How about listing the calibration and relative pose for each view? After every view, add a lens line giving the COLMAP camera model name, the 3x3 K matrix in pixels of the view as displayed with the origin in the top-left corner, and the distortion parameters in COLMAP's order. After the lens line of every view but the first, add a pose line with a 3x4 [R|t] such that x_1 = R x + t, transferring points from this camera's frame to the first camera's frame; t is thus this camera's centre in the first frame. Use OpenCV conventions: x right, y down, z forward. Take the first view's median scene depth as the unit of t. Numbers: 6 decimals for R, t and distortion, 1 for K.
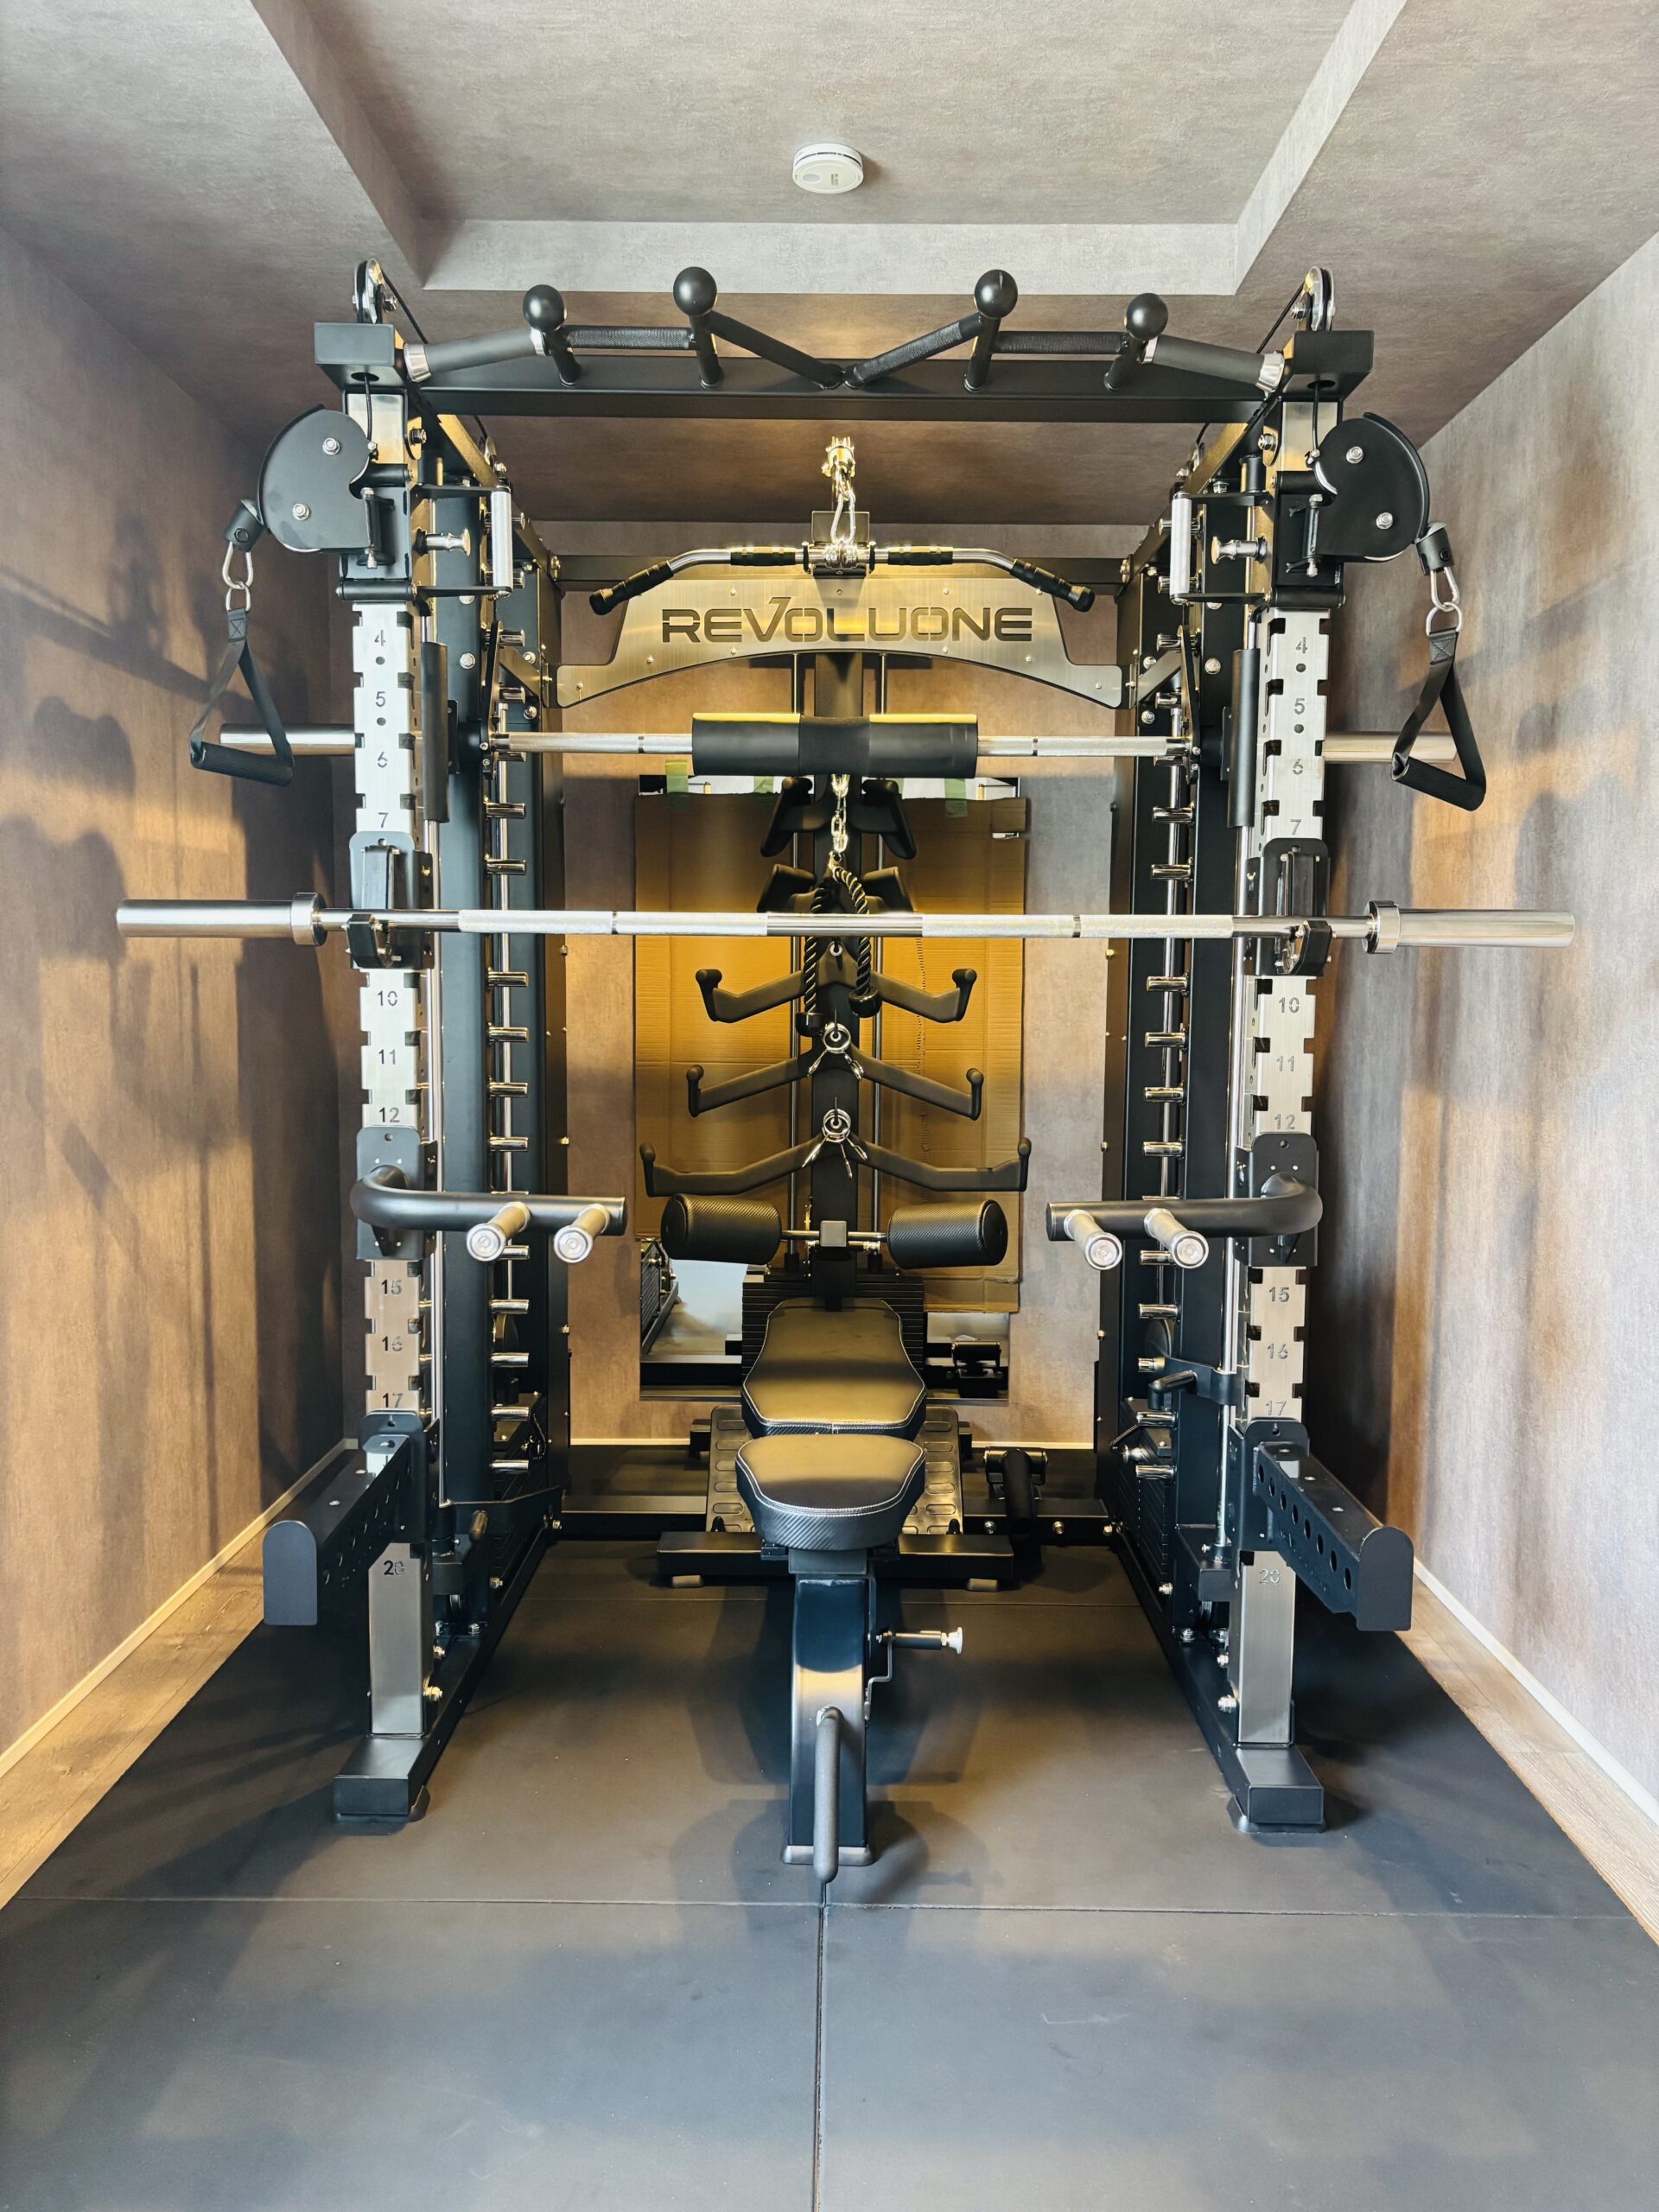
lens RADIAL K [[1644.8, 0, 838.0], [0, 1644.8, 1112.4], [0, 0, 1]] dist [0.071078, -0.088770]
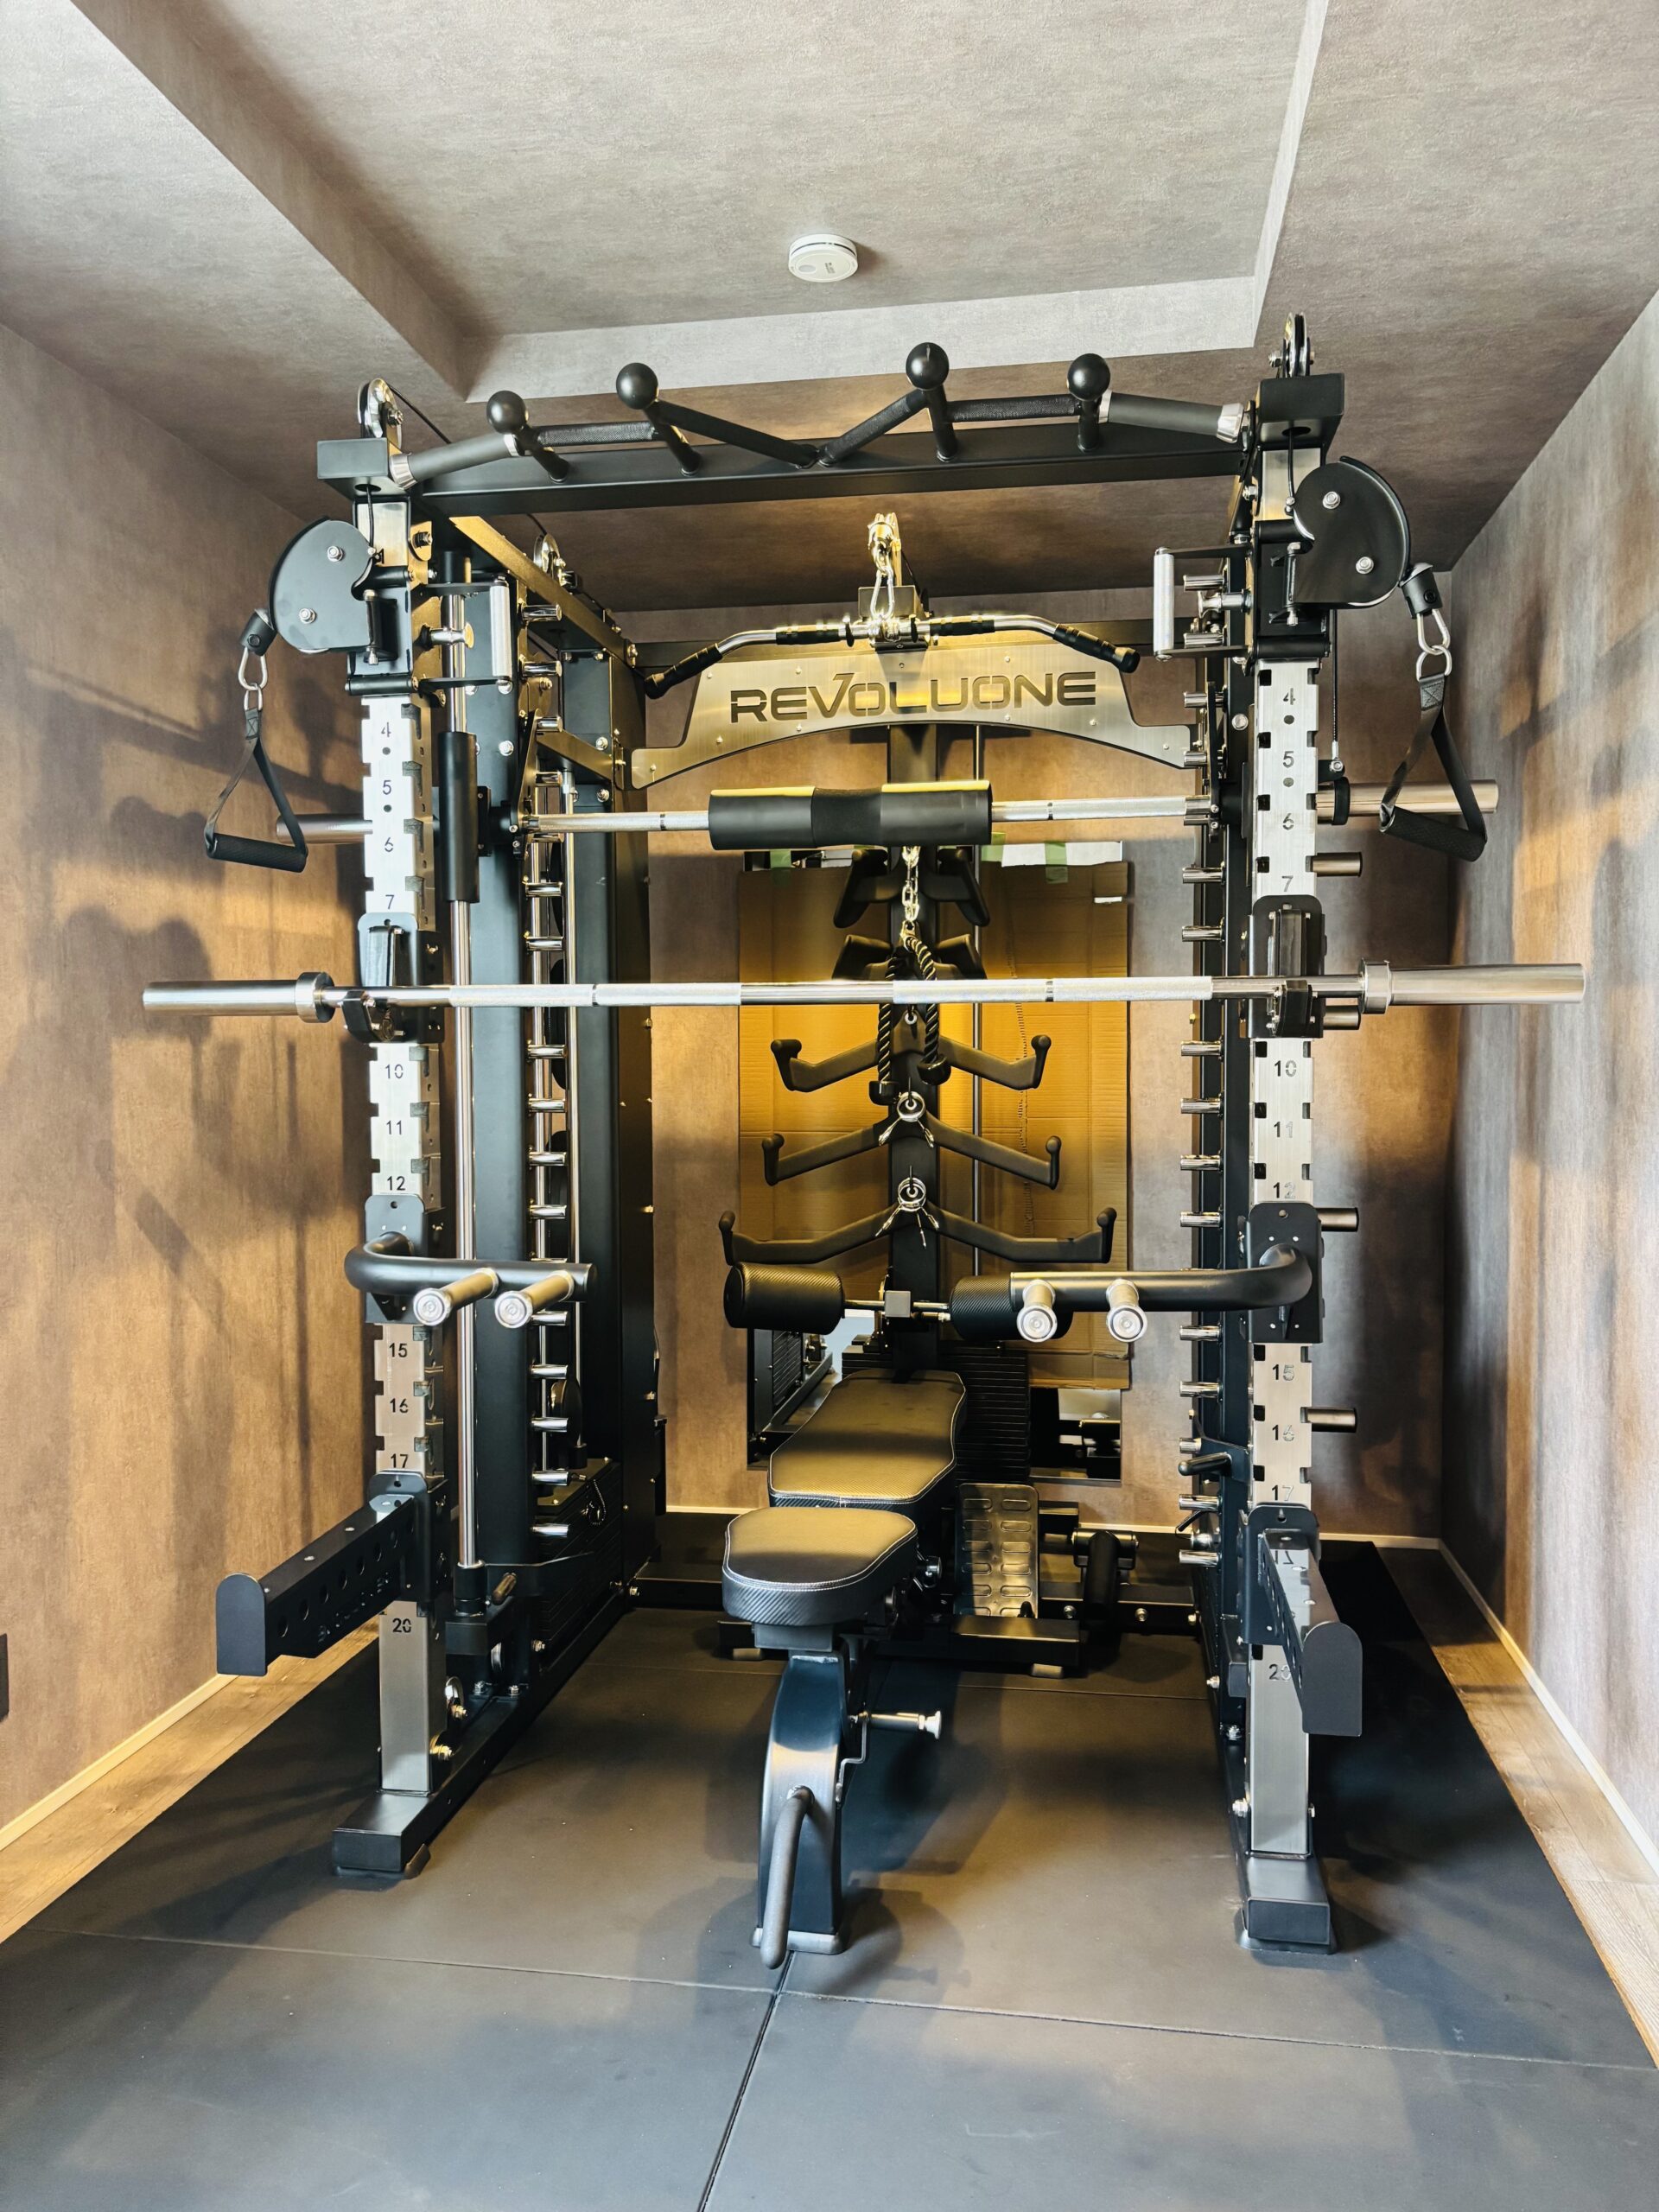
lens RADIAL K [[1644.8, 0, 838.0], [0, 1644.8, 1112.4], [0, 0, 1]] dist [0.071078, -0.088770]
pose [[0.987947, -0.006918, -0.154636, 0.146455], [0.000144, 0.999041, -0.043774, 0.002374], [0.154790, 0.043224, 0.987001, 0.014260]]
